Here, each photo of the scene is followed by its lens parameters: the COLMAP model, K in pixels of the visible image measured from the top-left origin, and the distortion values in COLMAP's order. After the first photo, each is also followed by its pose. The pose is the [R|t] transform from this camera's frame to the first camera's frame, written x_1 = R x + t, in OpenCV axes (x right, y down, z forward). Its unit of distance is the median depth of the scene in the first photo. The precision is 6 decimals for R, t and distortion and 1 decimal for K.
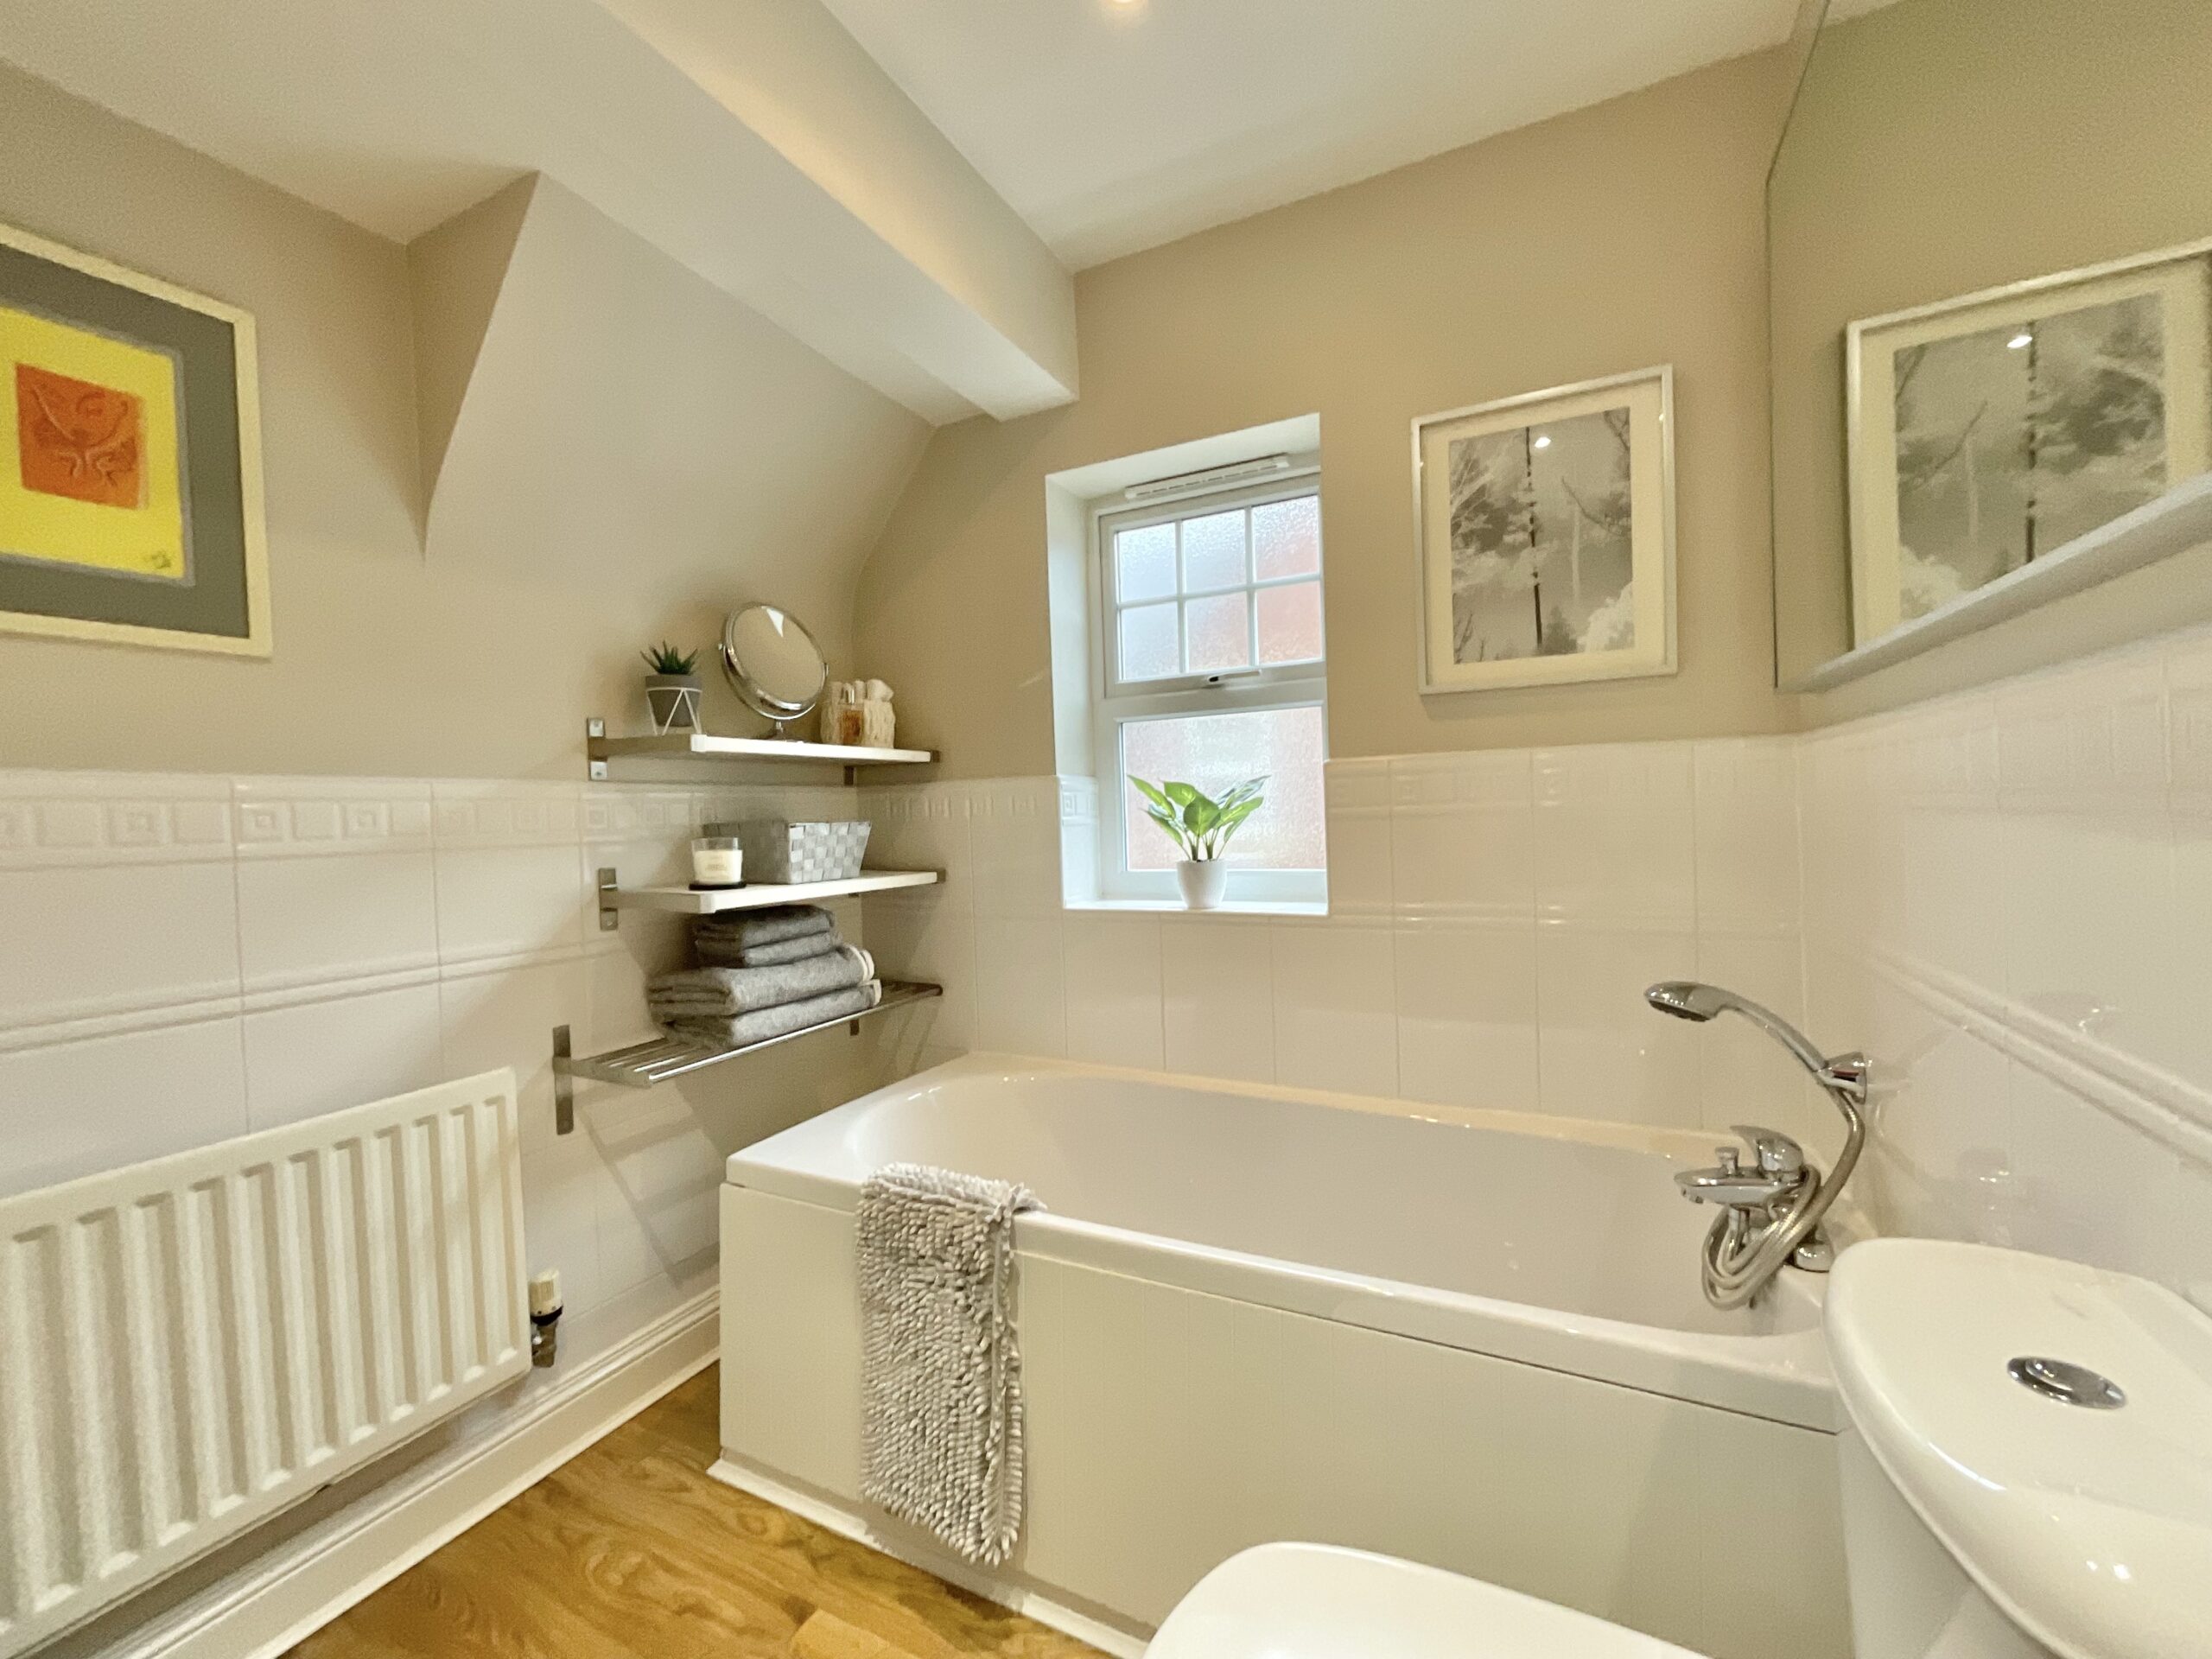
lens RADIAL K [[890.6, 0, 1103.9], [0, 890.6, 835.6], [0, 0, 1]] dist [0.007499, 0.000327]
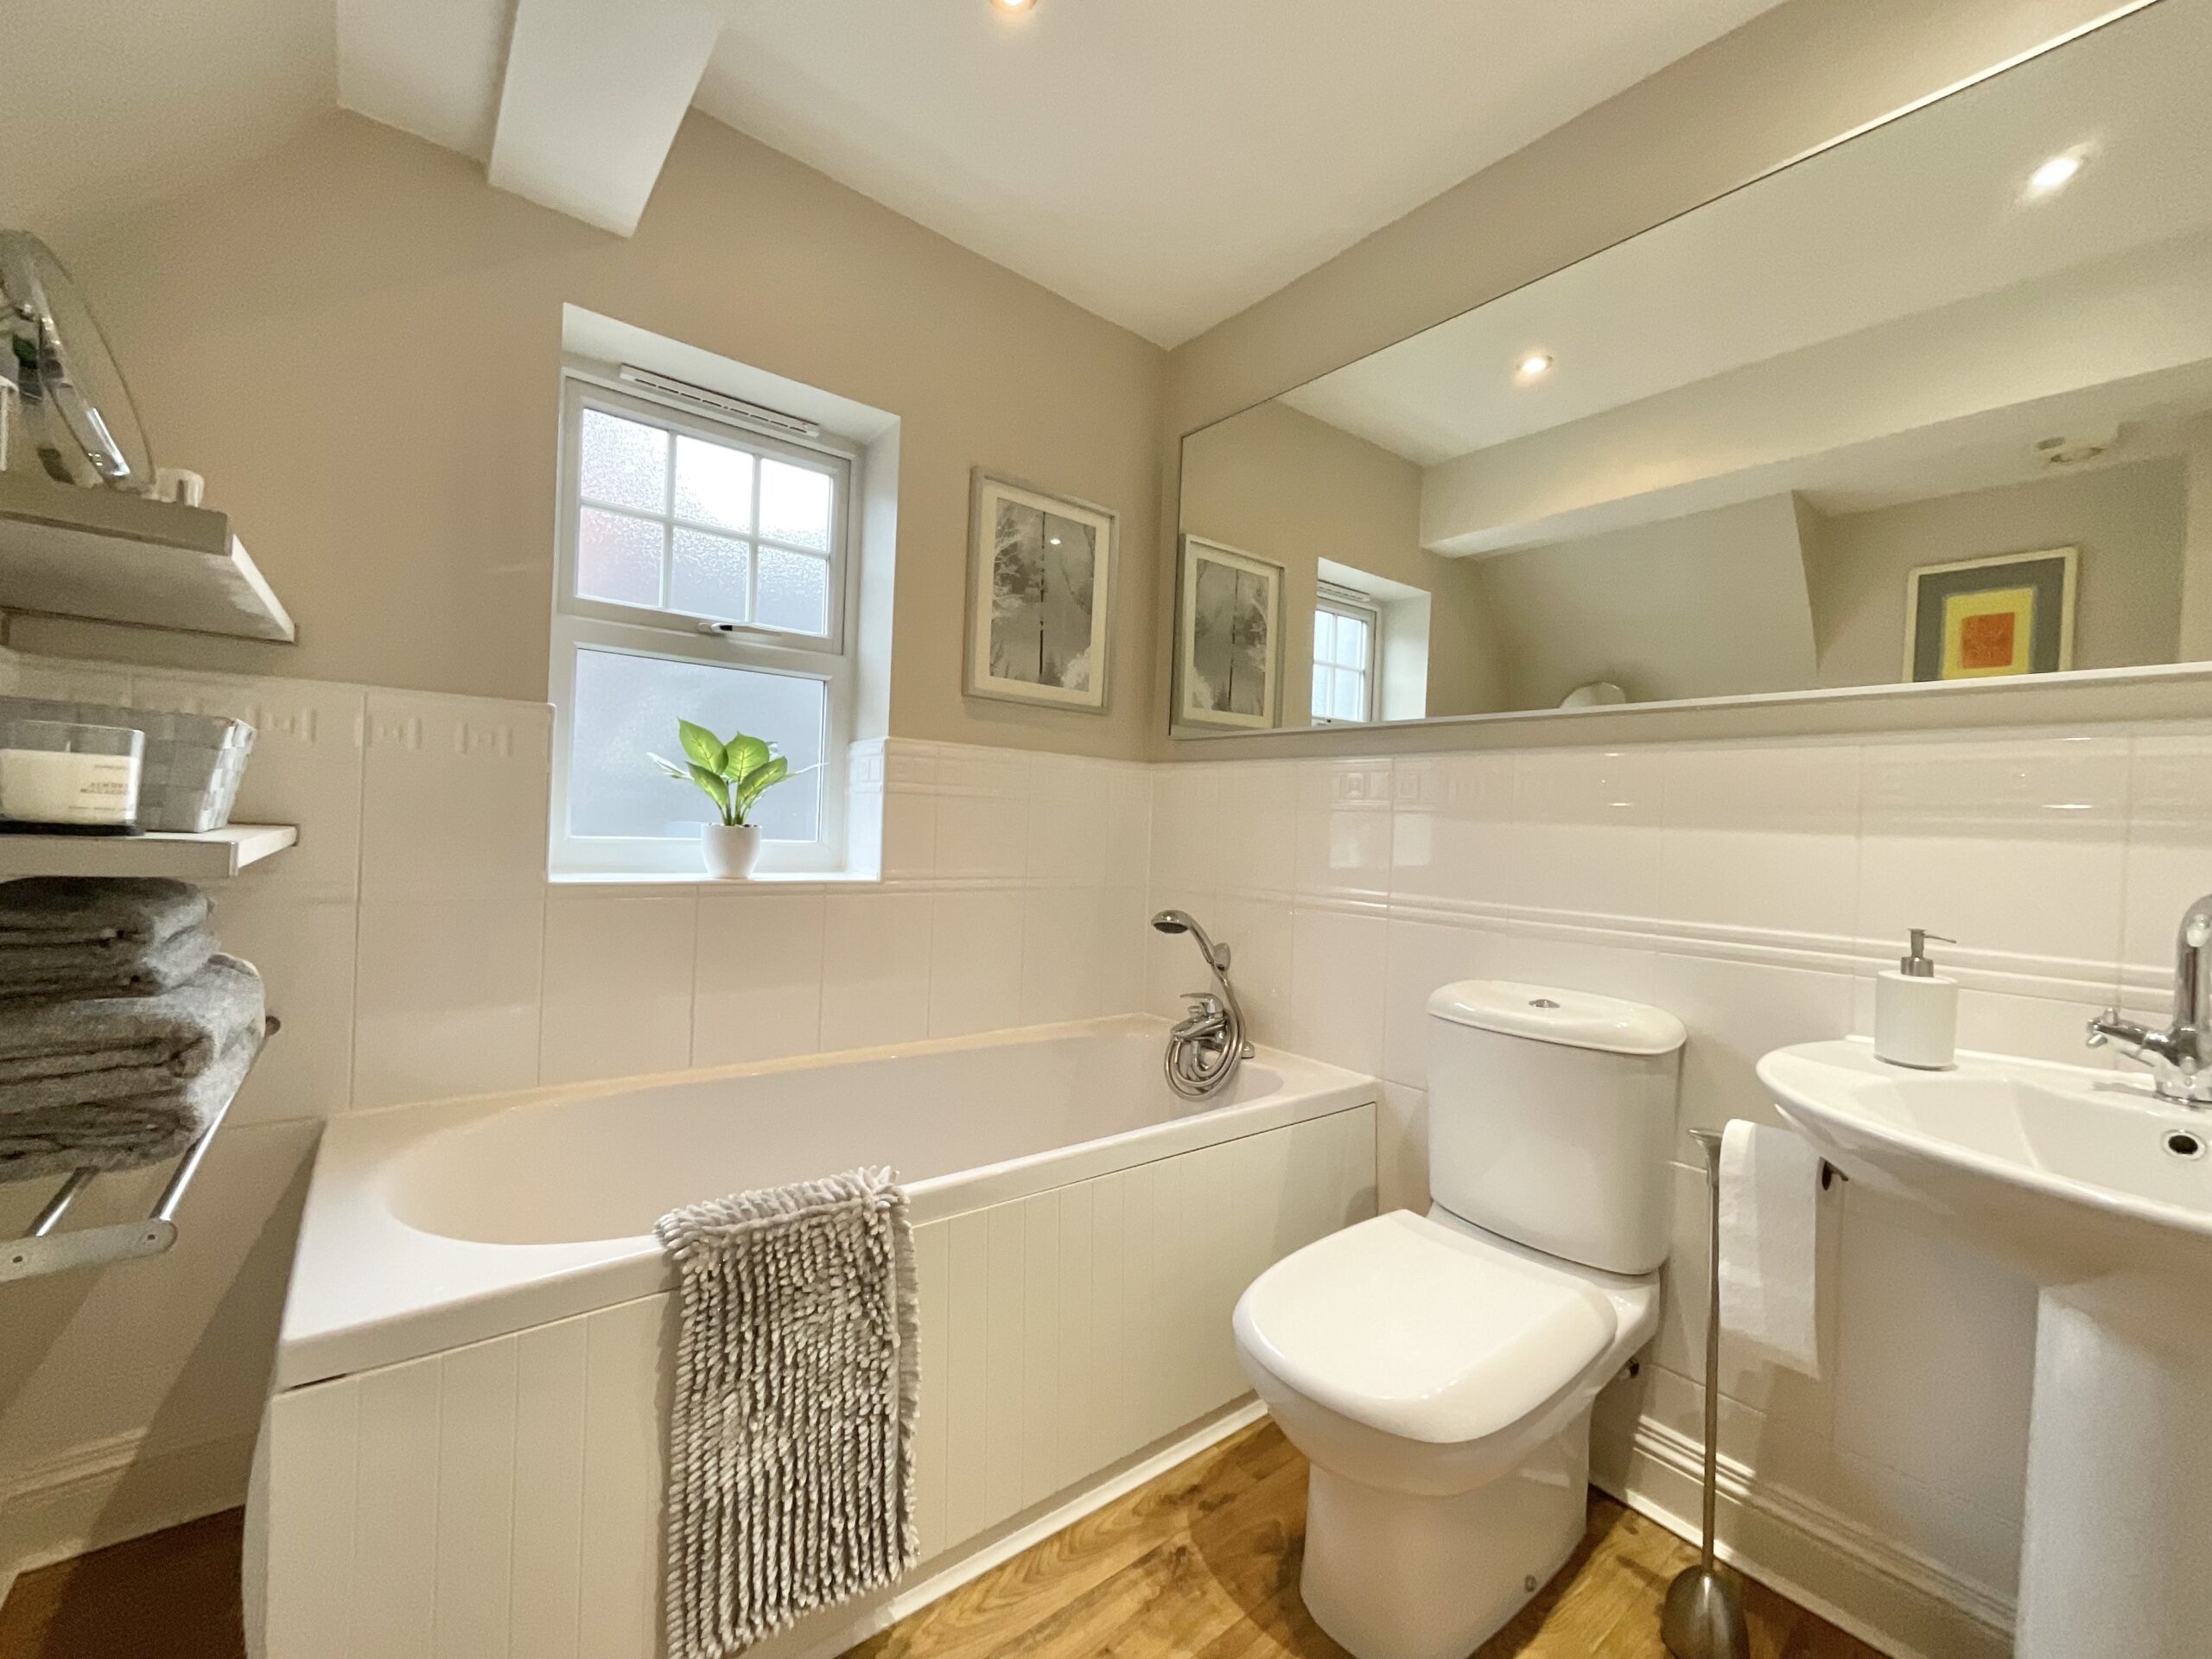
lens RADIAL K [[911.4, 0, 1072.8], [0, 911.4, 837.8], [0, 0, 1]] dist [0.010534, -0.000066]
pose [[0.428244, 0.037101, 0.902901, -0.710372], [-0.034222, 0.999106, -0.024822, 0.062336], [-0.903015, -0.020270, 0.429131, 0.353201]]
